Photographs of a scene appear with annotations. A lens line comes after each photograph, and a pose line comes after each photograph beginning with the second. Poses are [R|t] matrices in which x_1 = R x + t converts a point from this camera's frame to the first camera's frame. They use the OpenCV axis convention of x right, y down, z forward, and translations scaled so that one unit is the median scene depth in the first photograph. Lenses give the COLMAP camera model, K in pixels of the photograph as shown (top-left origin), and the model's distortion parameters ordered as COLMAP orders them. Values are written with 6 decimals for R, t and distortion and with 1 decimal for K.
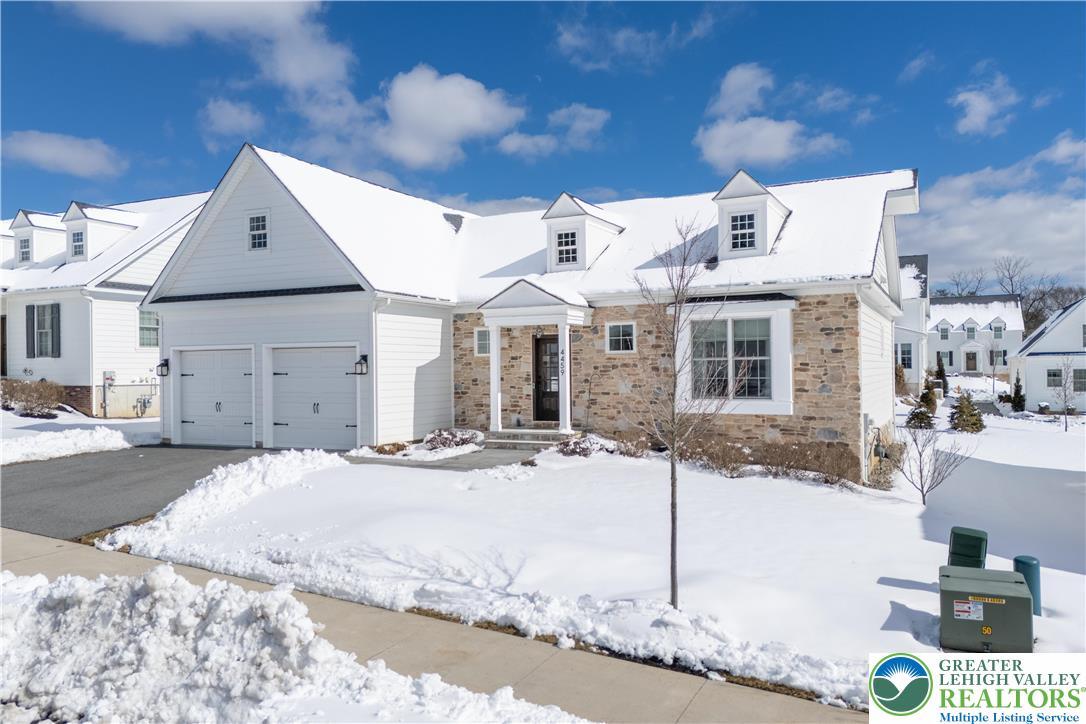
lens RADIAL K [[804.0, 0, 543.0], [0, 804.0, 362.0], [0, 0, 1]] dist [0.077364, -0.075327]
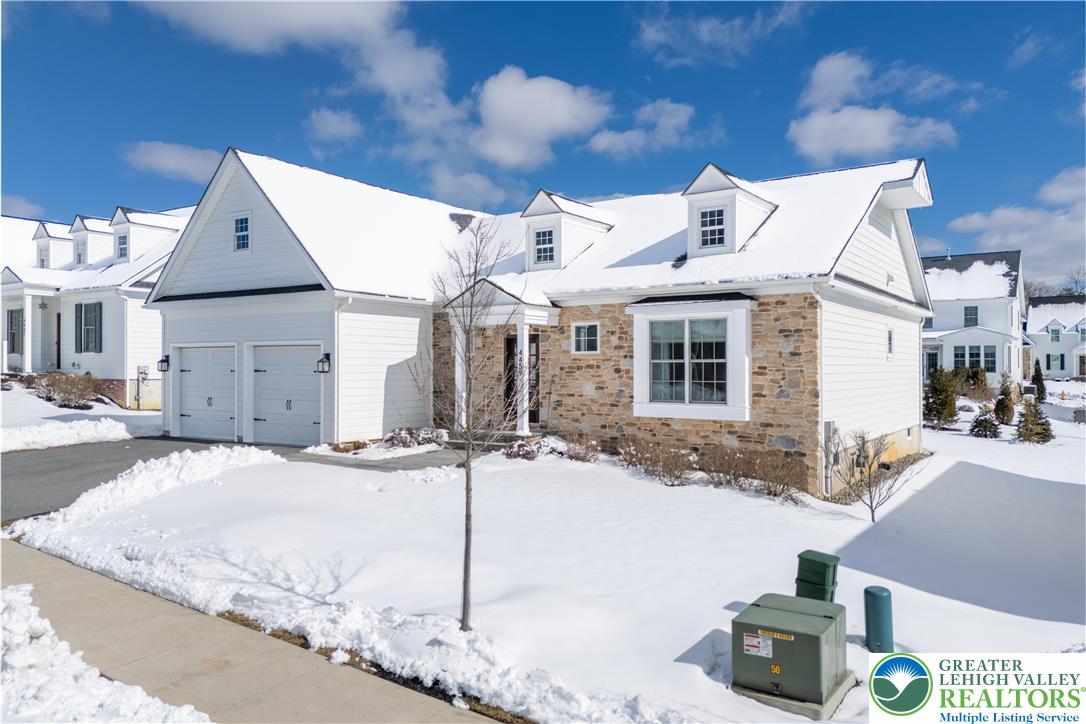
lens RADIAL K [[793.5, 0, 543.0], [0, 793.5, 362.0], [0, 0, 1]] dist [0.077306, -0.072986]
pose [[0.991126, 0.010891, -0.132477, 0.176163], [-0.010442, 0.999937, 0.004084, -0.004736], [0.132513, -0.002665, 0.991178, 0.039972]]
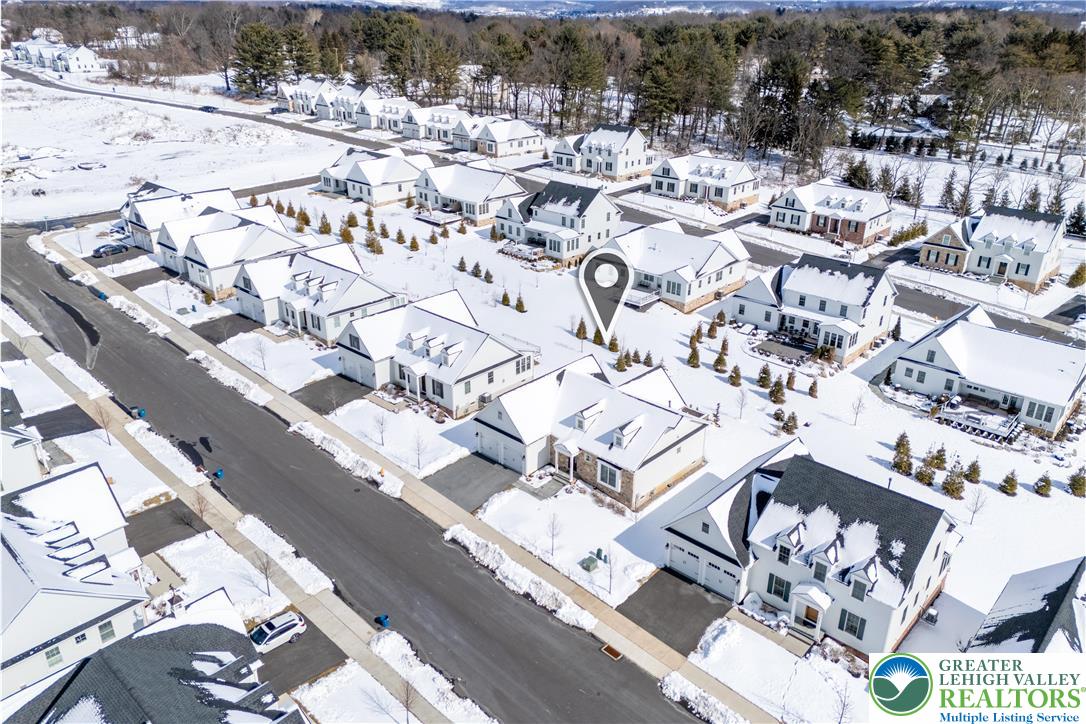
lens RADIAL K [[793.5, 0, 543.0], [0, 793.5, 362.0], [0, 0, 1]] dist [0.077306, -0.072986]
pose [[0.958629, 0.132356, -0.252017, 0.800614], [-0.016035, 0.909033, 0.416417, -2.069593], [0.284207, -0.395148, 0.873547, -2.240626]]
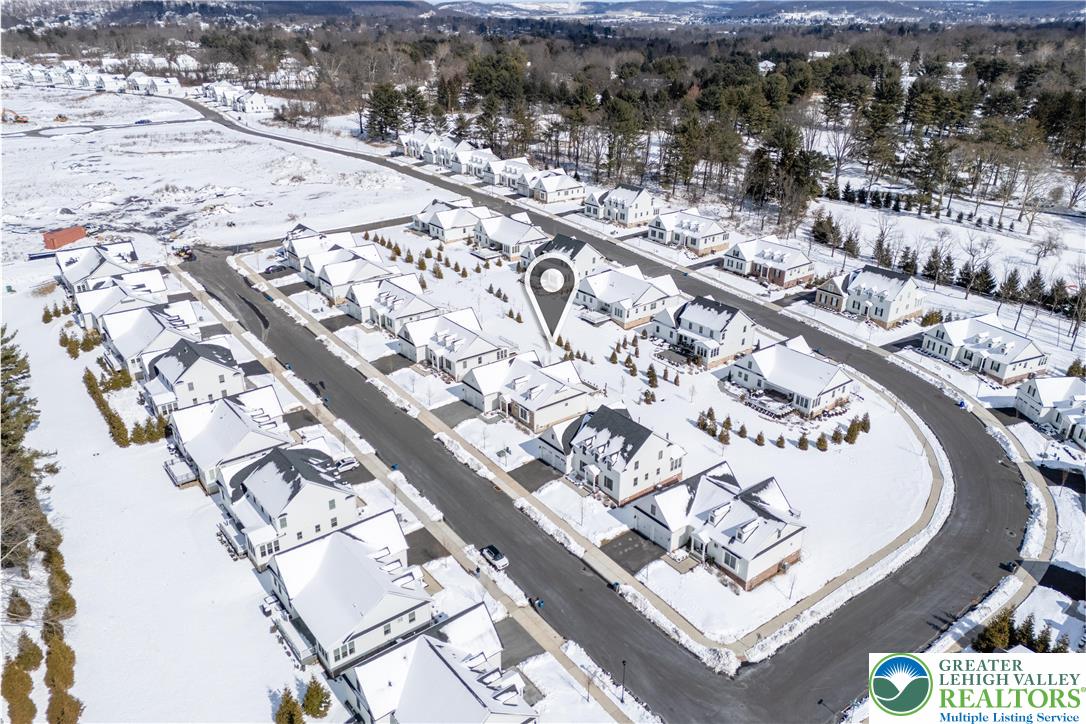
lens RADIAL K [[790.2, 0, 543.0], [0, 790.2, 362.0], [0, 0, 1]] dist [0.109855, -0.136851]
pose [[0.902557, 0.191352, -0.385714, 3.017717], [-0.014506, 0.908826, 0.416923, -3.385656], [0.430326, -0.370701, 0.823043, -4.641423]]
